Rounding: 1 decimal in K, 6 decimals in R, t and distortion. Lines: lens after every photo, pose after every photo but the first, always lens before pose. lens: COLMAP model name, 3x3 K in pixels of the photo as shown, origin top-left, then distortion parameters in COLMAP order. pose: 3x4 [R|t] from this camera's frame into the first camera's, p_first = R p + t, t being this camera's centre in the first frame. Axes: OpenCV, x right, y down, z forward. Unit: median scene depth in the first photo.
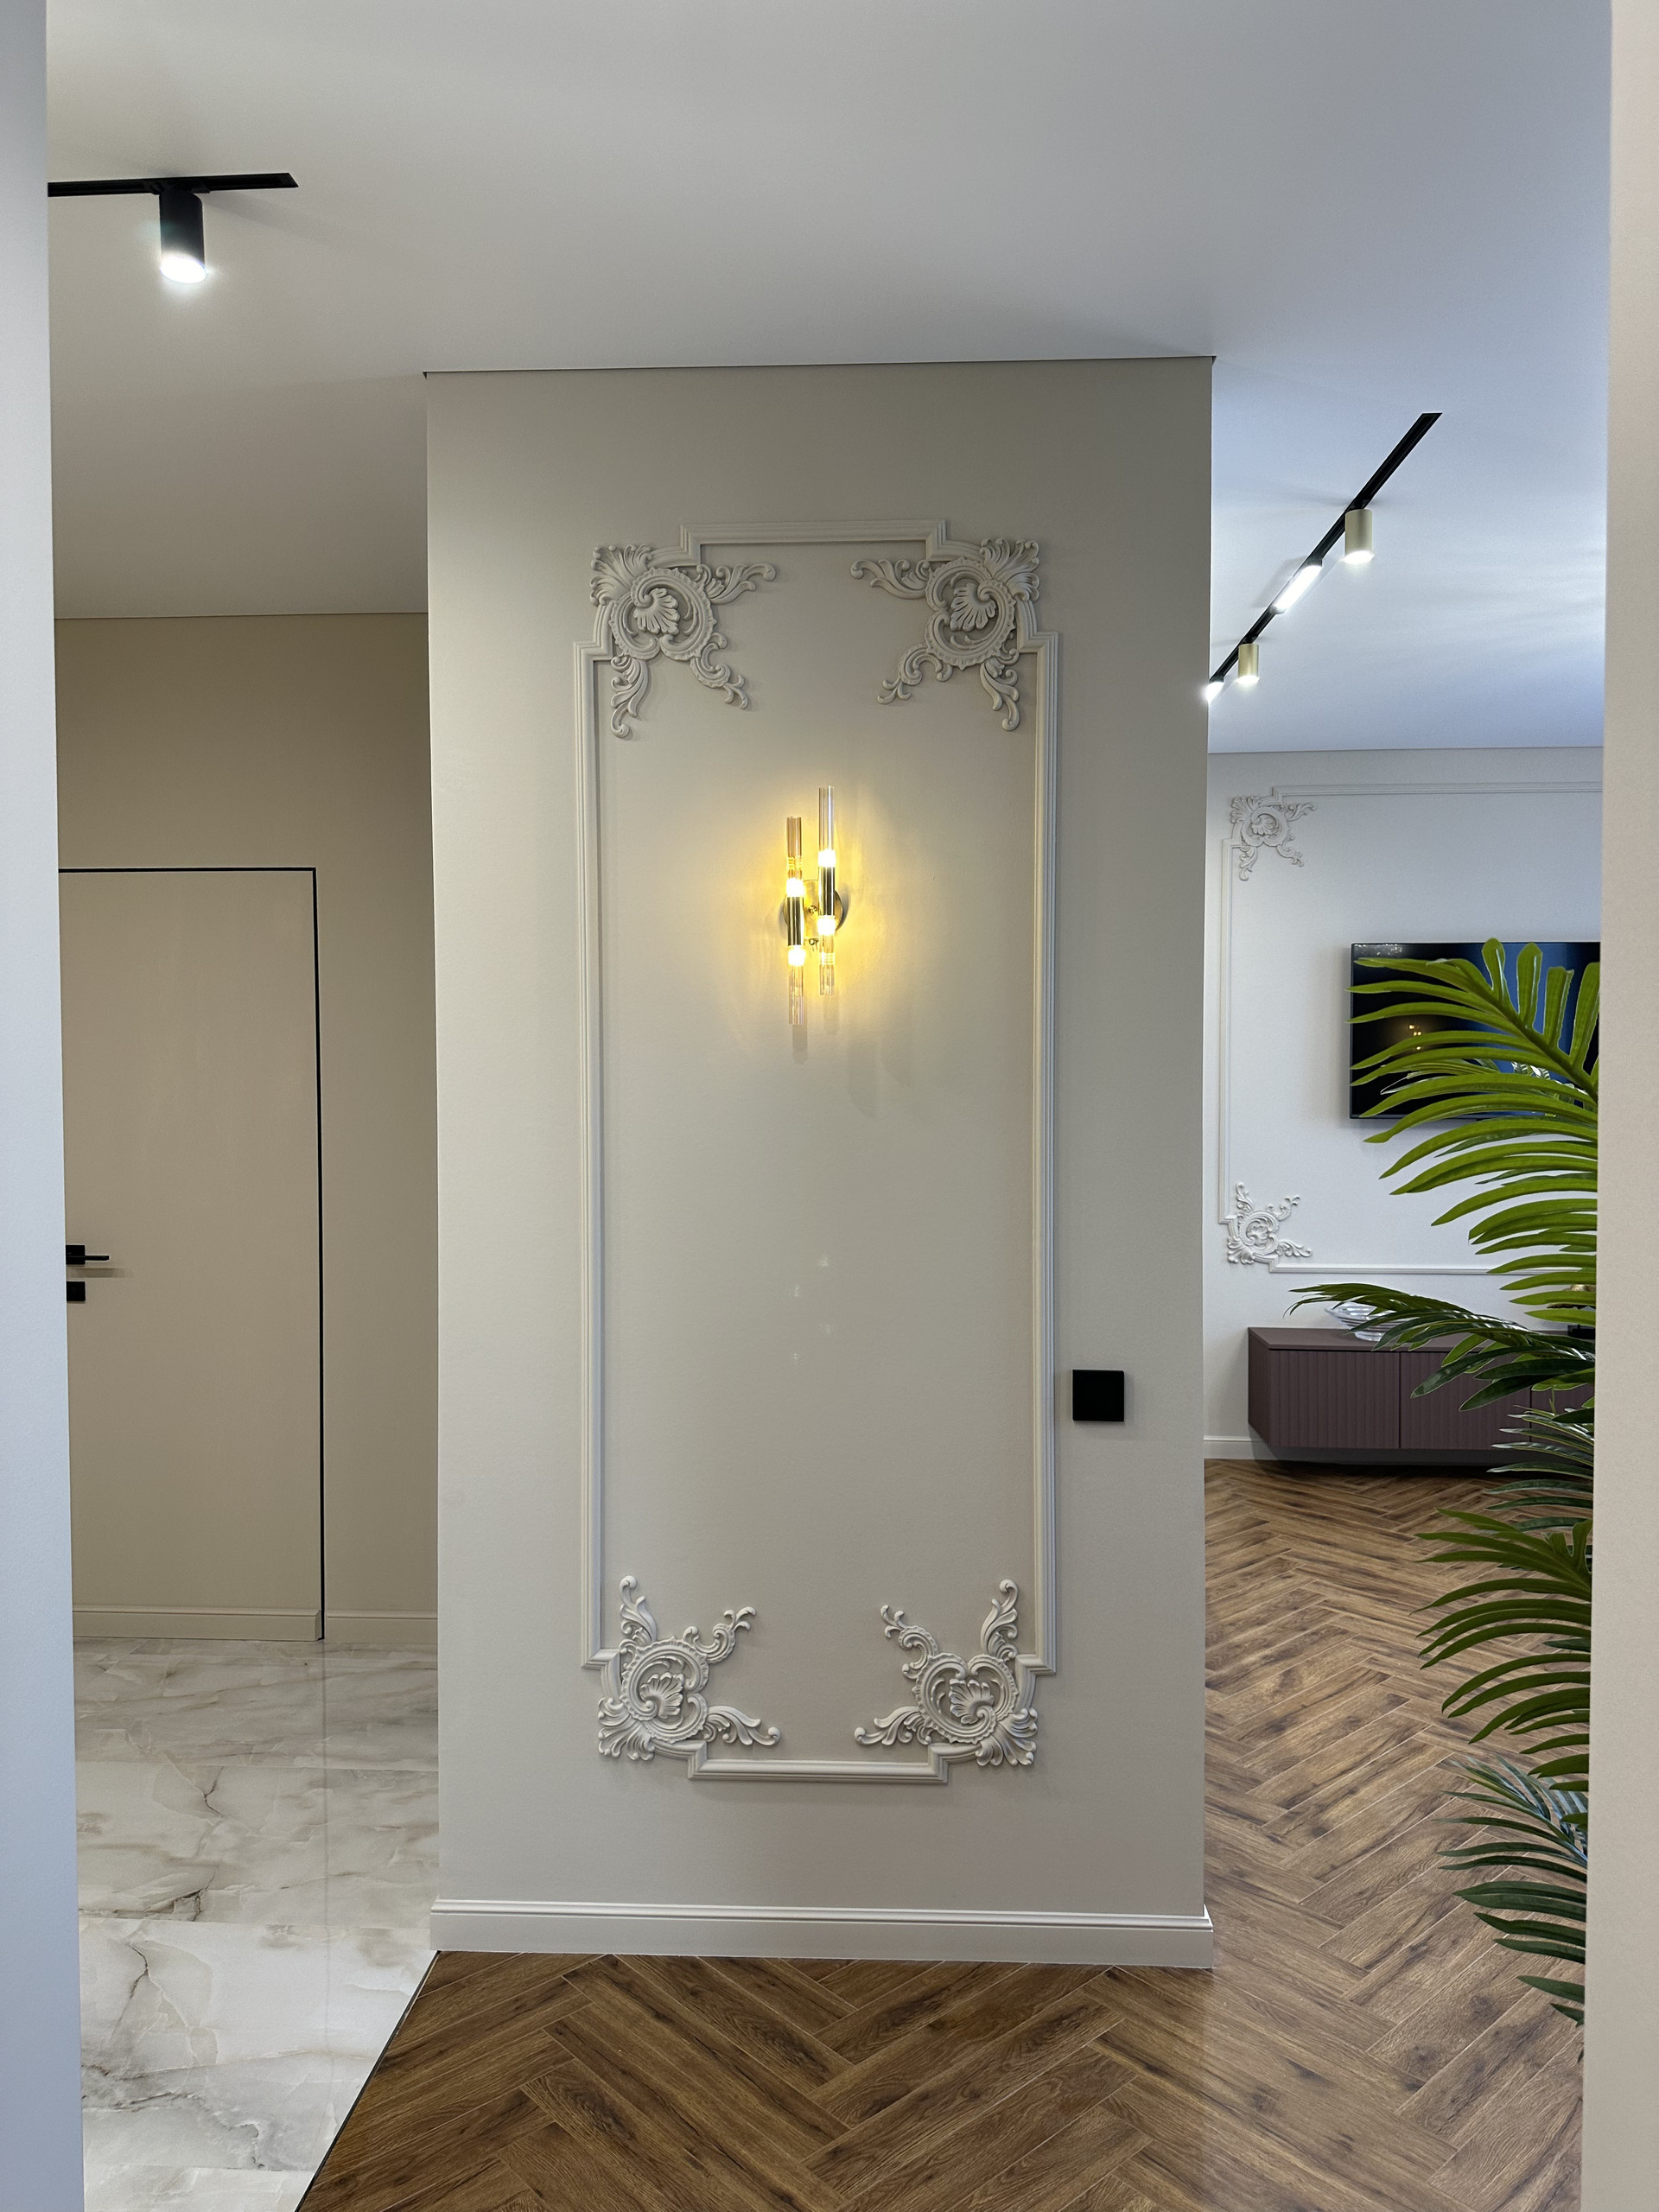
lens RADIAL K [[1570.3, 0, 827.4], [0, 1570.3, 1091.8], [0, 0, 1]] dist [0.013374, -0.019631]
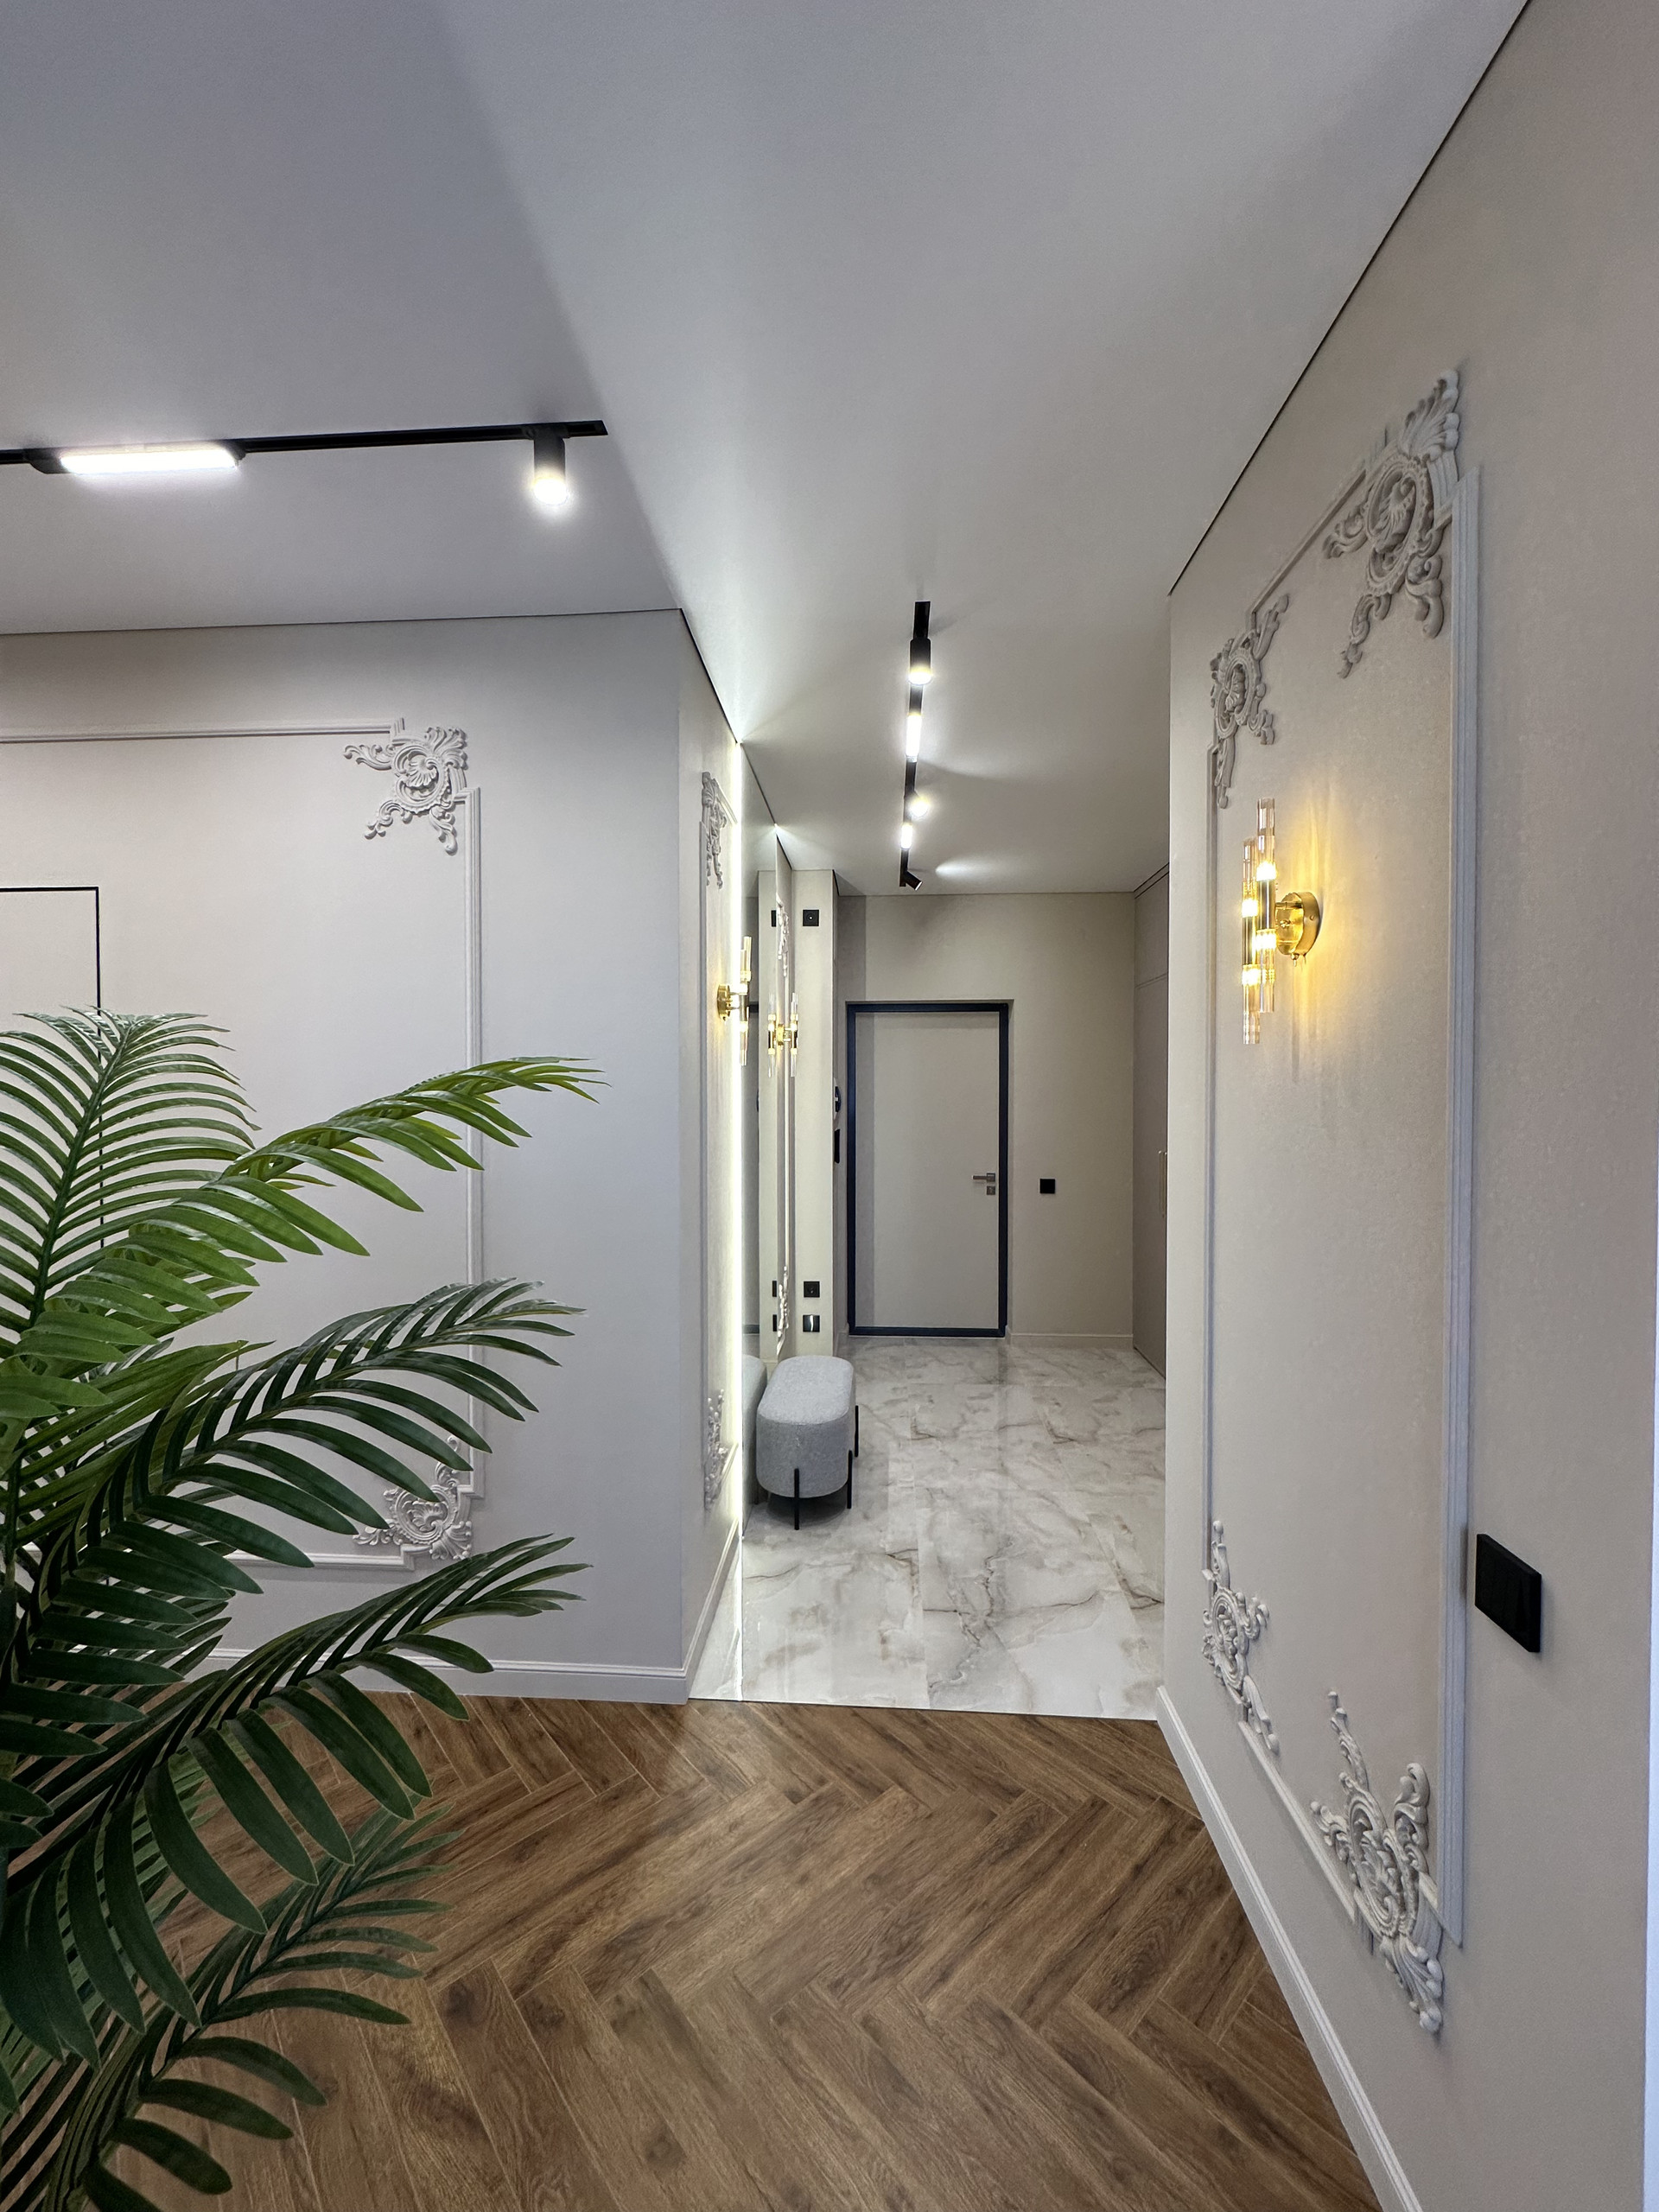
lens RADIAL K [[879.6, 0, 827.6], [0, 879.6, 1105.6], [0, 0, 1]] dist [-0.001525, 0.000556]
pose [[-0.006319, 0.018357, -0.999812, 0.411639], [-0.021423, 0.999600, 0.018489, -0.007041], [0.999751, 0.021536, -0.005923, 0.548461]]
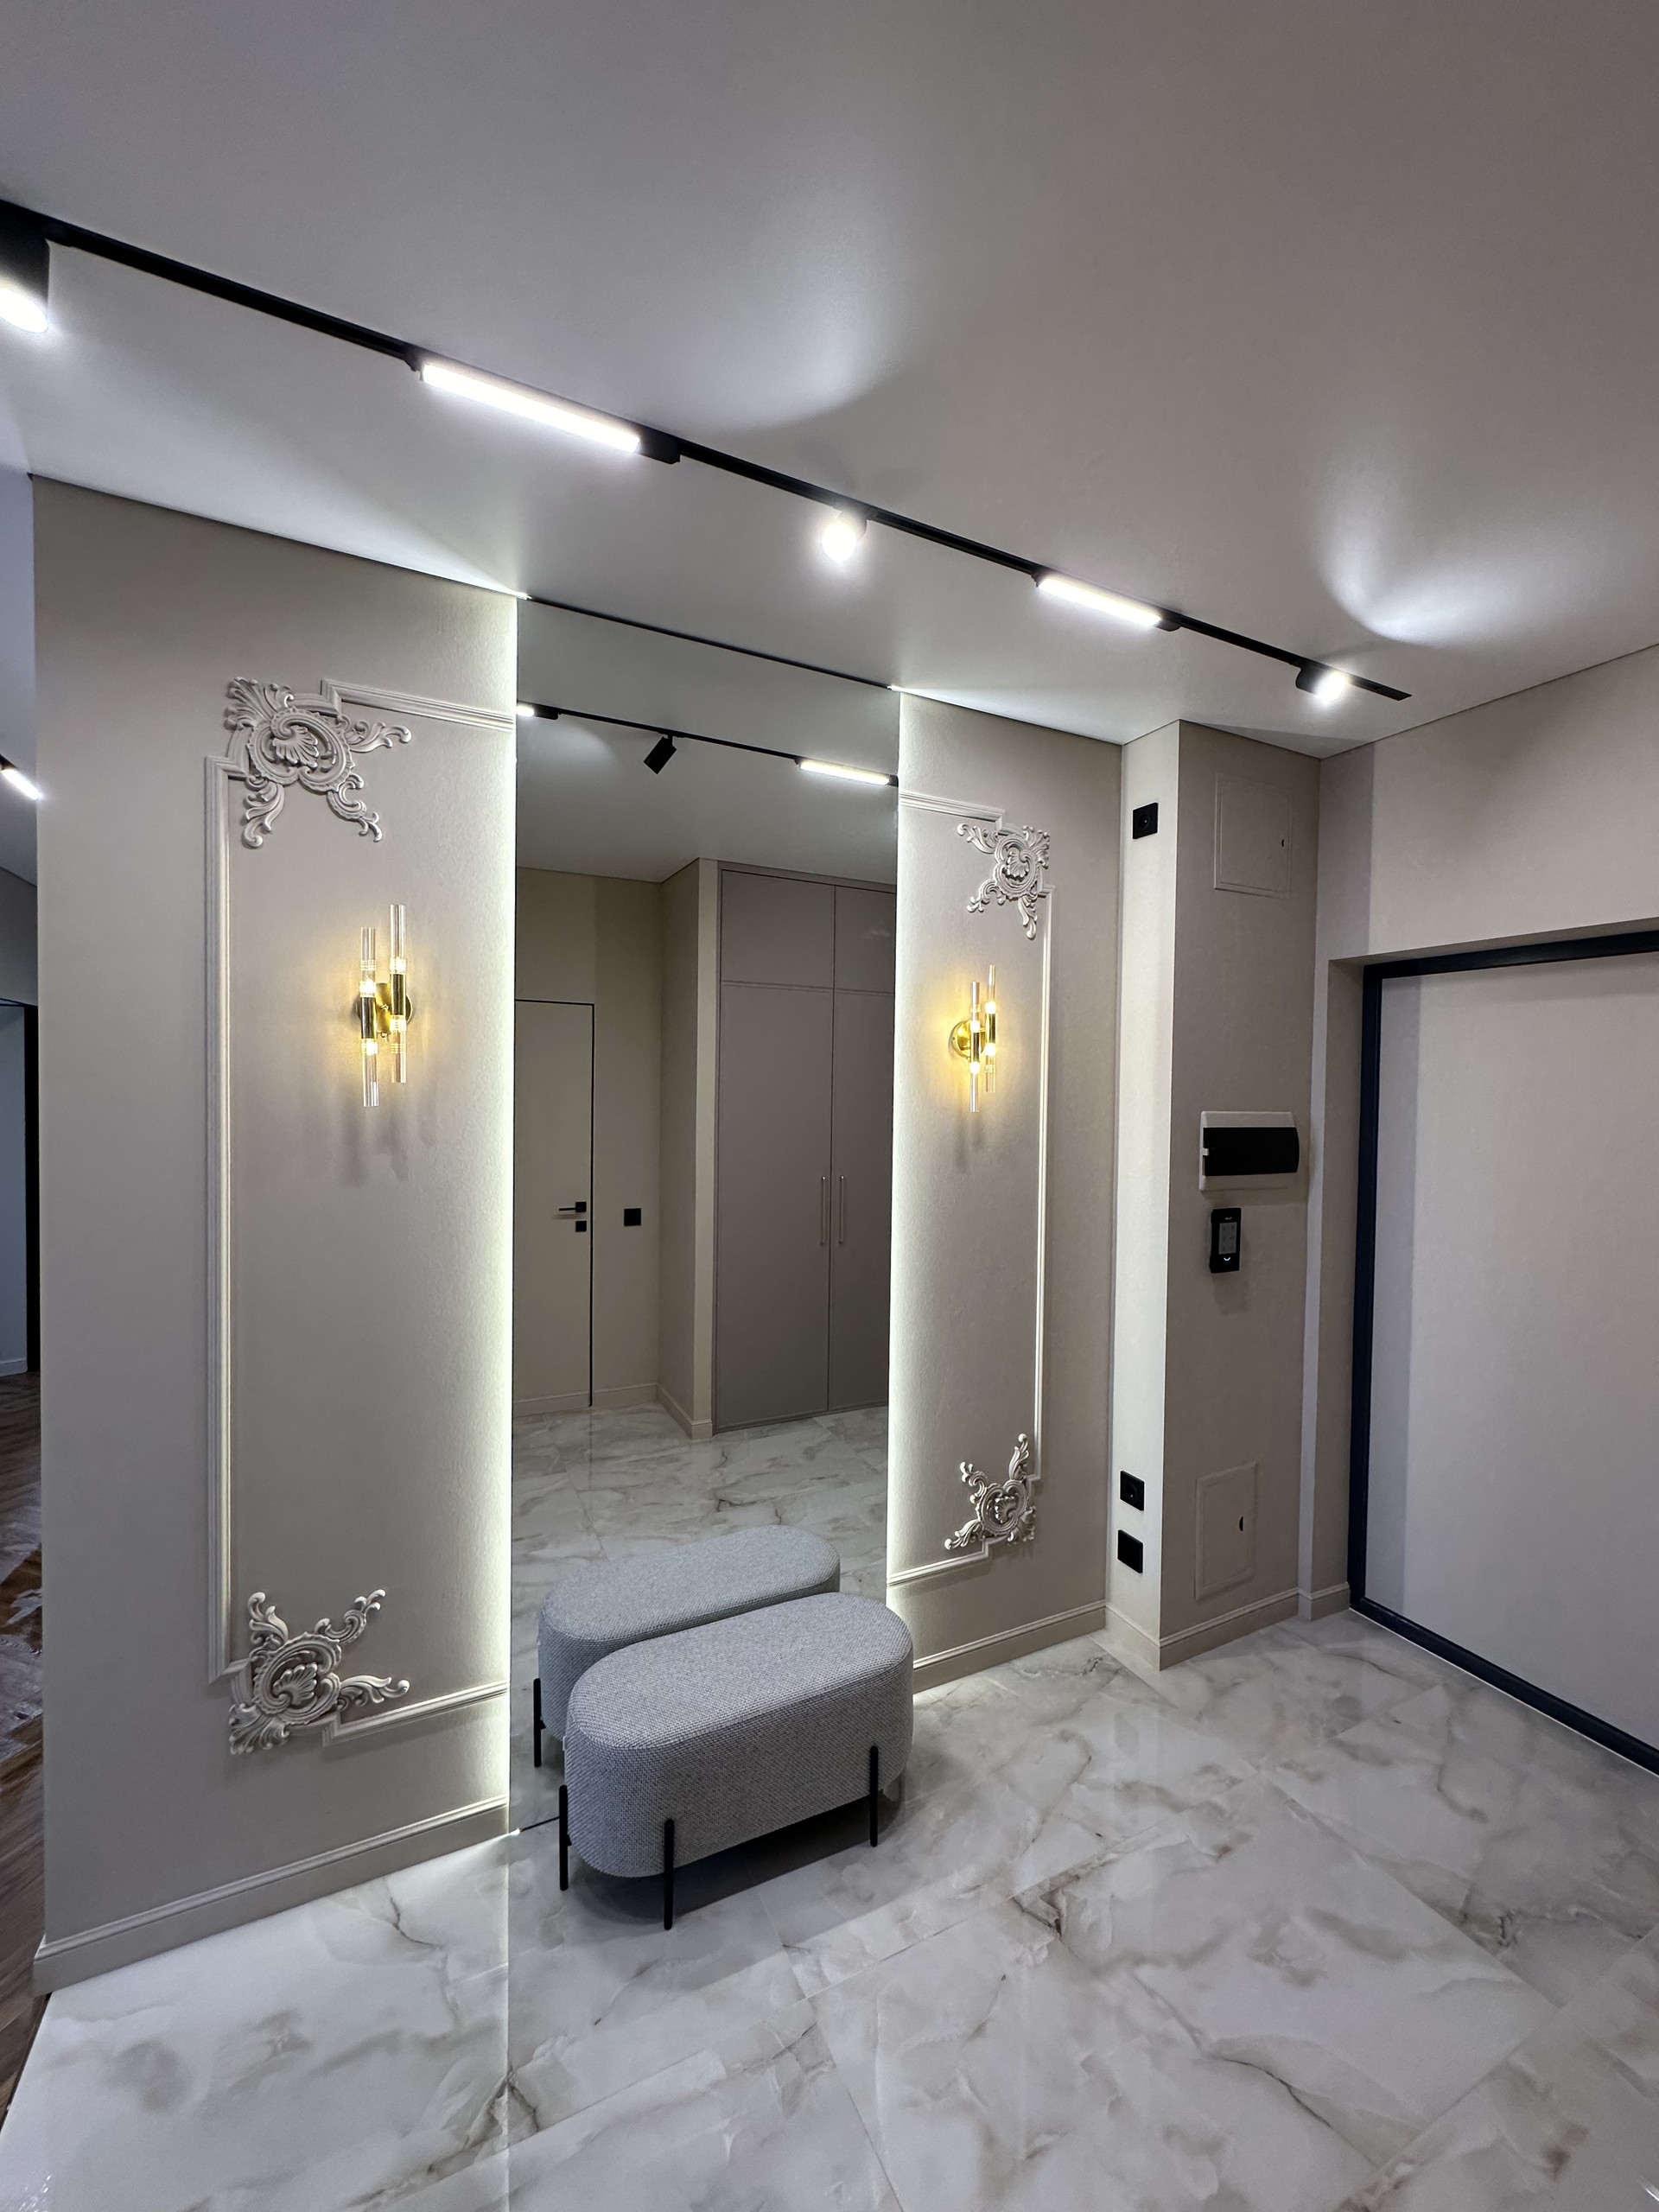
lens RADIAL K [[879.6, 0, 829.0], [0, 879.6, 1103.7], [0, 0, 1]] dist [-0.001525, 0.000556]
pose [[-0.865372, 0.000425, -0.501130, -0.335174], [-0.022986, 0.998913, 0.040540, -0.054232], [0.500603, 0.046602, -0.864422, 1.027547]]
